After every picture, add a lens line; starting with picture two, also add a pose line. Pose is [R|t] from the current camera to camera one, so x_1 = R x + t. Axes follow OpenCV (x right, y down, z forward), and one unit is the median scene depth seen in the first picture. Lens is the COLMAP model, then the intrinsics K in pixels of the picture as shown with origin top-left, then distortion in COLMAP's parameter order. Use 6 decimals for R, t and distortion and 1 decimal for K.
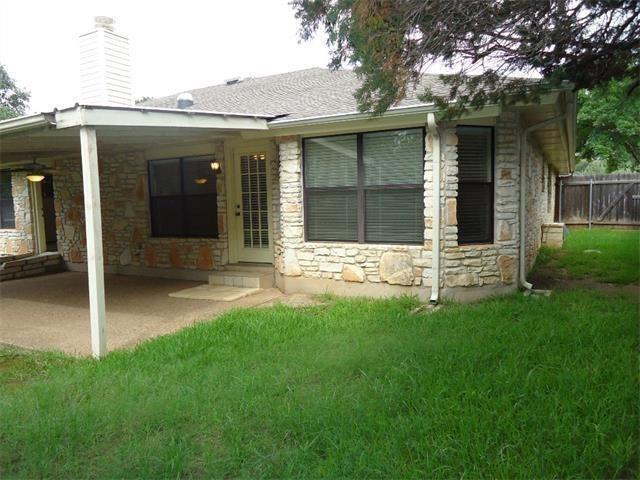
lens RADIAL K [[463.2, 0, 320.2], [0, 463.2, 236.6], [0, 0, 1]] dist [-0.011880, 0.004025]
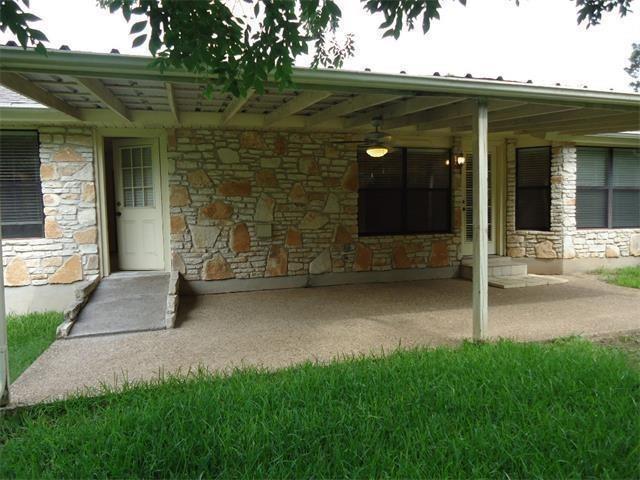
lens RADIAL K [[463.2, 0, 320.2], [0, 463.2, 236.6], [0, 0, 1]] dist [-0.011880, 0.004025]
pose [[0.707686, -0.030794, 0.705855, -1.015759], [0.048143, 0.998829, -0.004692, 0.002043], [-0.704884, 0.037303, 0.708341, 0.450485]]
